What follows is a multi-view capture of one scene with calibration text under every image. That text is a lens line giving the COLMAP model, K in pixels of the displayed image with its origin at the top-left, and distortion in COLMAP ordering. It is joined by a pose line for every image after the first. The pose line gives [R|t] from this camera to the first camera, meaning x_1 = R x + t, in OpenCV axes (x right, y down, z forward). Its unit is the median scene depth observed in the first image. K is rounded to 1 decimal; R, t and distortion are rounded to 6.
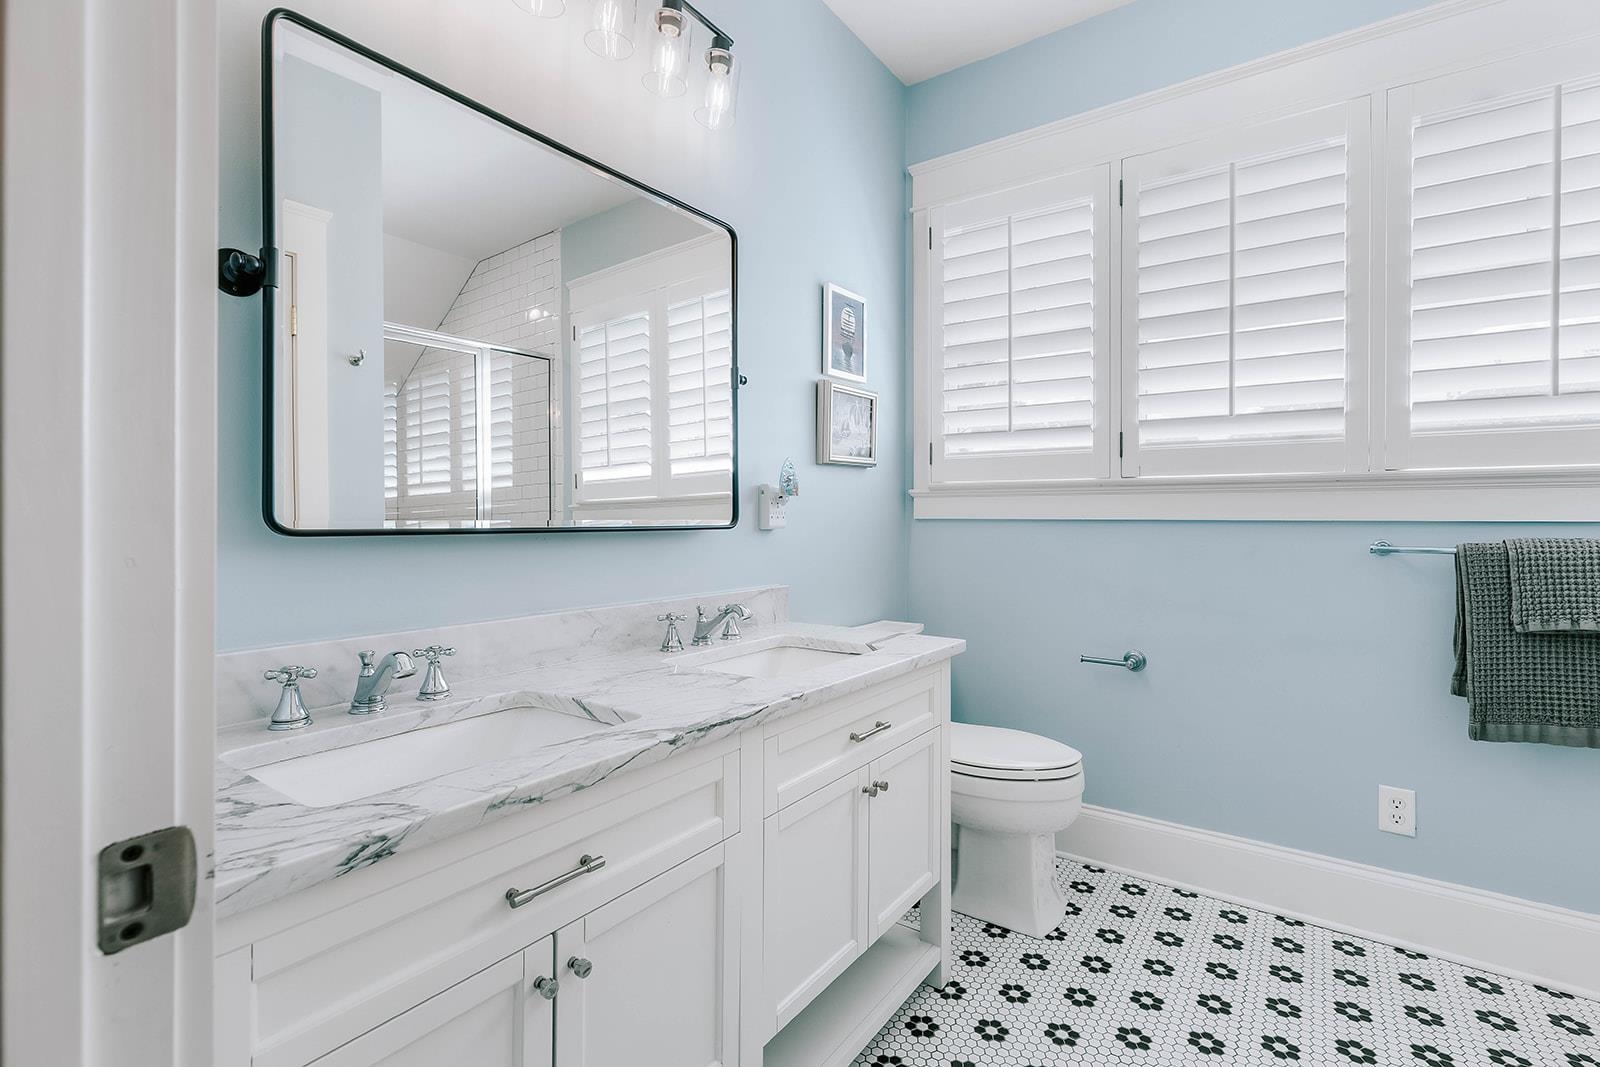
lens RADIAL K [[738.5, 0, 804.9], [0, 738.5, 514.8], [0, 0, 1]] dist [0.006259, 0.001250]
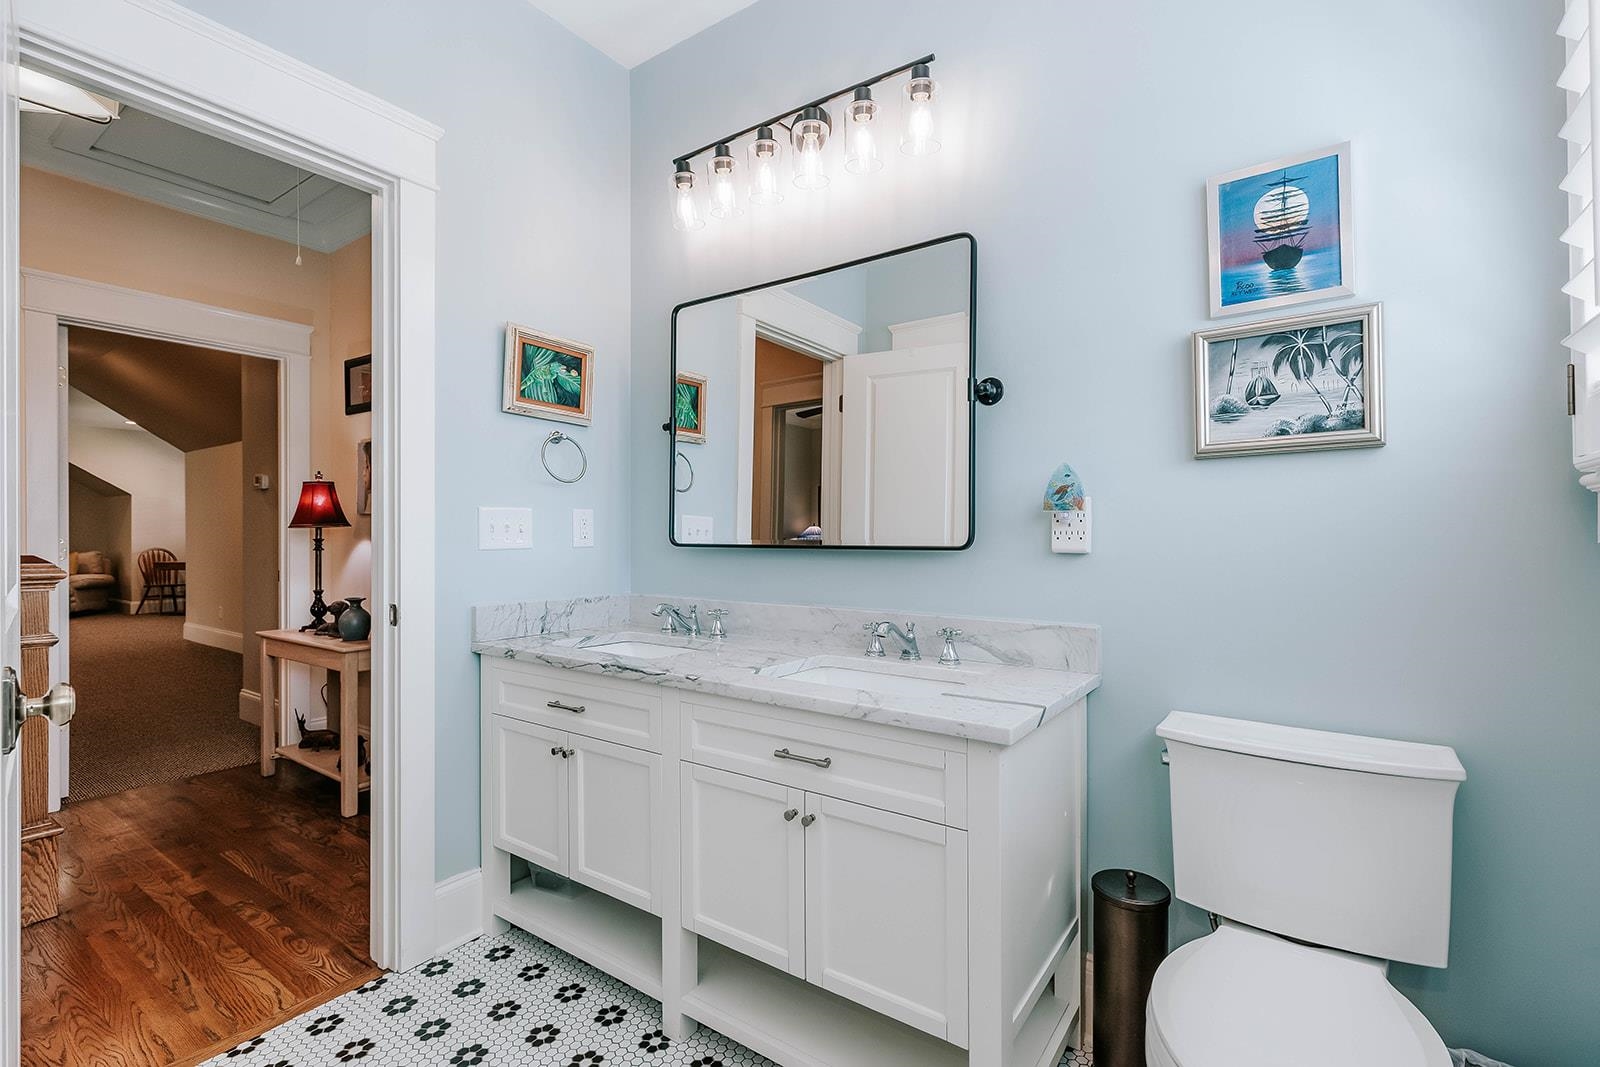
lens RADIAL K [[738.5, 0, 813.8], [0, 738.5, 530.2], [0, 0, 1]] dist [0.006259, 0.001250]
pose [[0.001542, -0.004889, -0.999987, 0.667268], [0.004276, 0.999979, -0.004883, -0.002306], [0.999990, -0.004268, 0.001563, 0.633984]]
